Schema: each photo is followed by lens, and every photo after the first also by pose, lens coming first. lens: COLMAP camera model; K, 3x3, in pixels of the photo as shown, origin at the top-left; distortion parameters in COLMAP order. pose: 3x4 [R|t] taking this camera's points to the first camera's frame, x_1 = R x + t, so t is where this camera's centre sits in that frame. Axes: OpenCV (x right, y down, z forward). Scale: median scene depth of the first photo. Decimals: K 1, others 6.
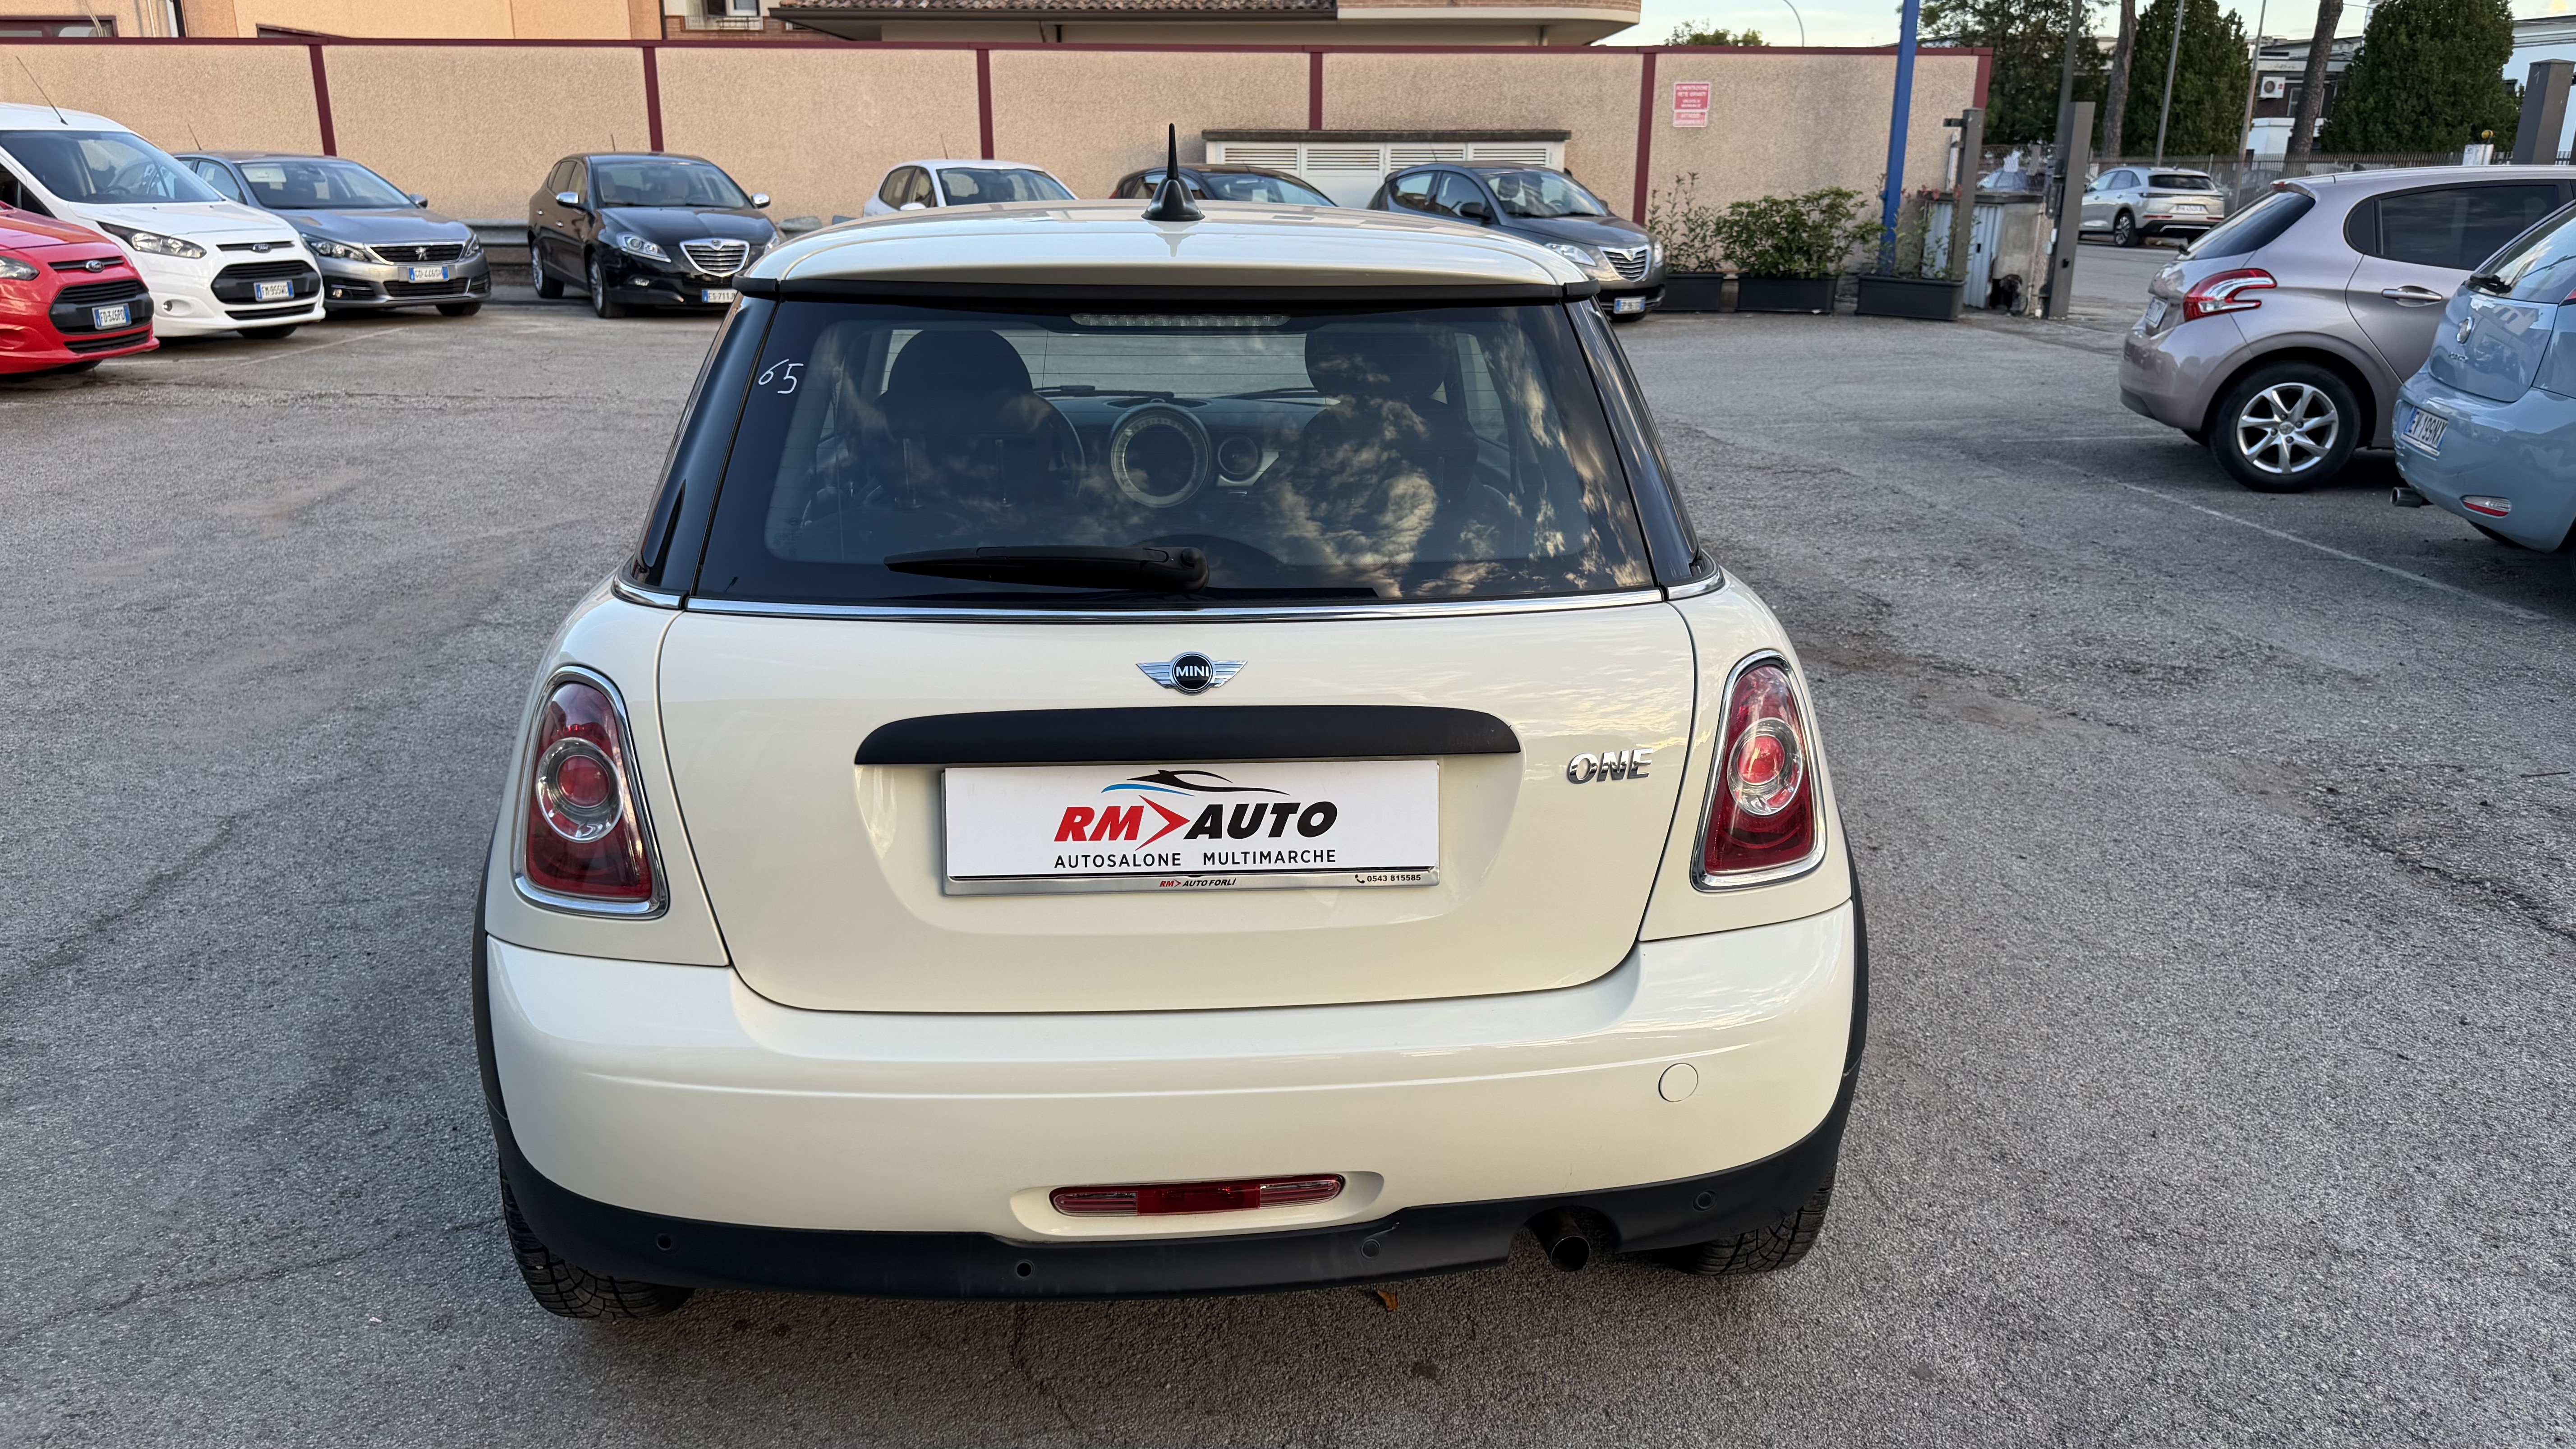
lens RADIAL K [[1825.7, 0, 1254.2], [0, 1825.7, 748.3], [0, 0, 1]] dist [0.050719, -0.058143]
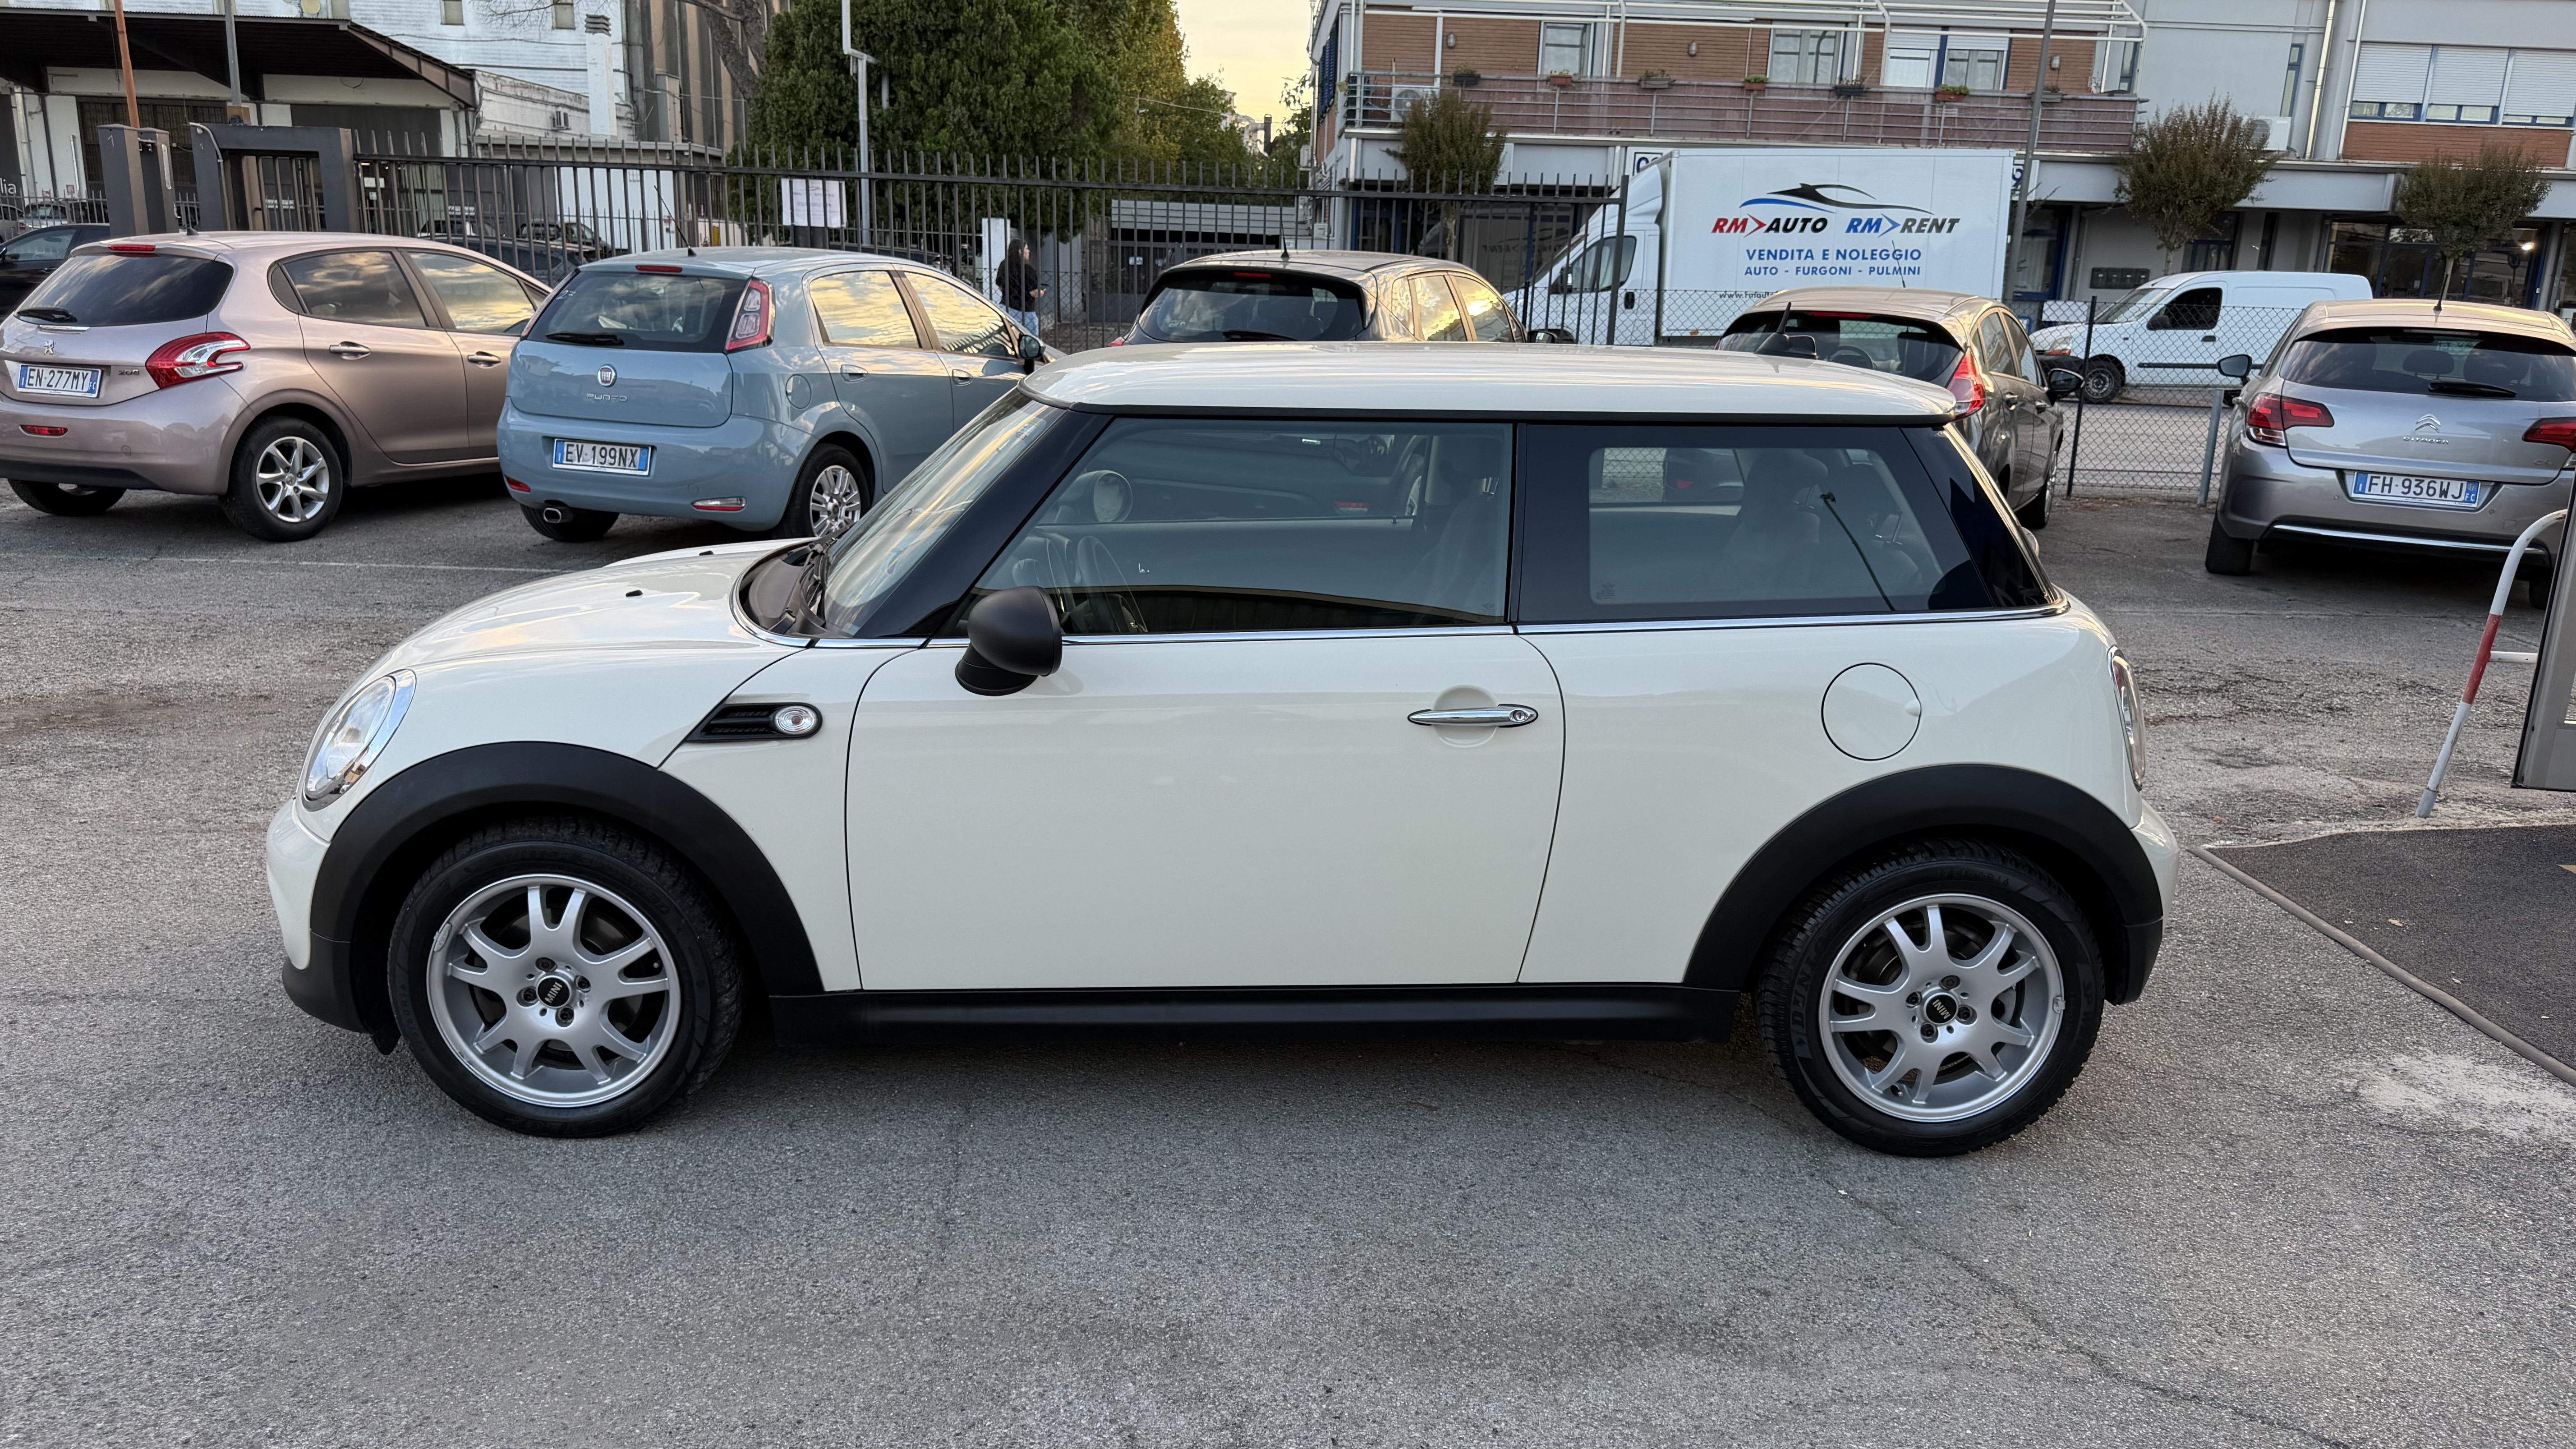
lens RADIAL K [[1825.7, 0, 1316.2], [0, 1825.7, 726.3], [0, 0, 1]] dist [0.050719, -0.058143]
pose [[0.053543, -0.256749, 0.964994, -0.461710], [0.272436, 0.933475, 0.233247, -0.127831], [-0.960683, 0.250410, 0.119928, 0.345570]]
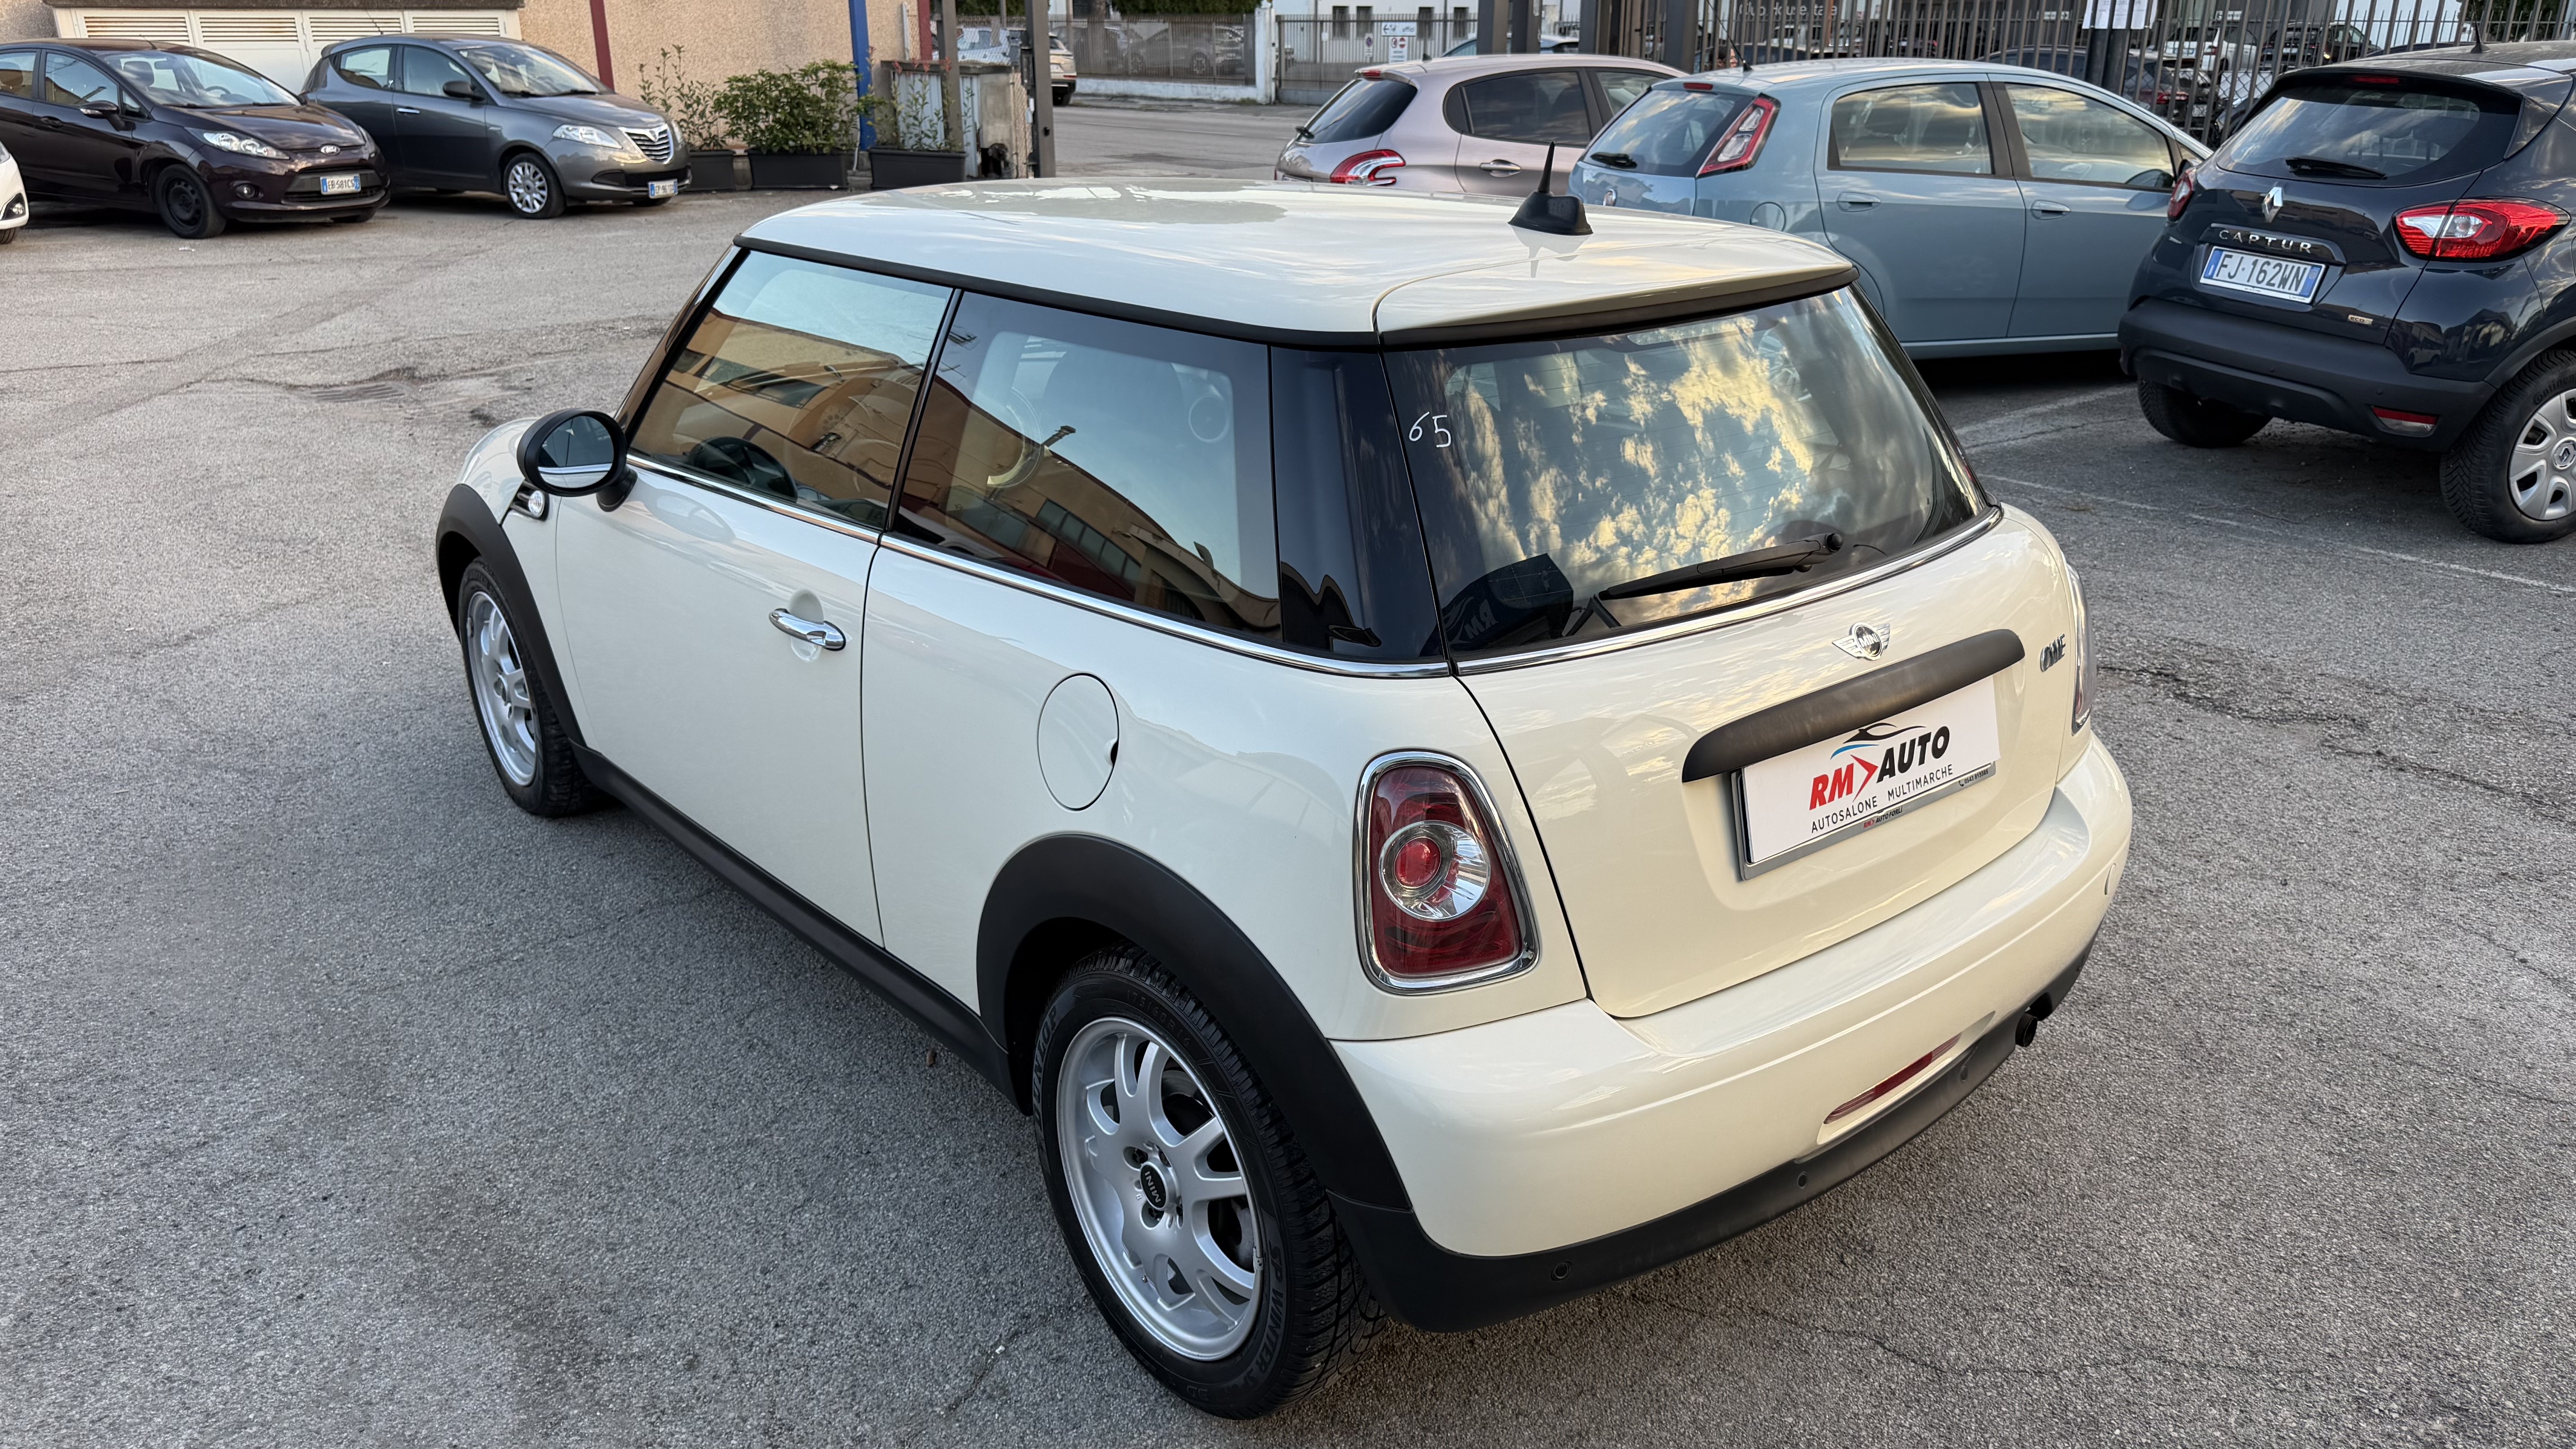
lens RADIAL K [[1825.7, 0, 1288.4], [0, 1825.7, 740.2], [0, 0, 1]] dist [0.050719, -0.058143]
pose [[0.817420, -0.213776, 0.534906, -0.216338], [0.177321, 0.976879, 0.119438, -0.041144], [-0.548071, -0.002781, 0.836427, 0.050024]]
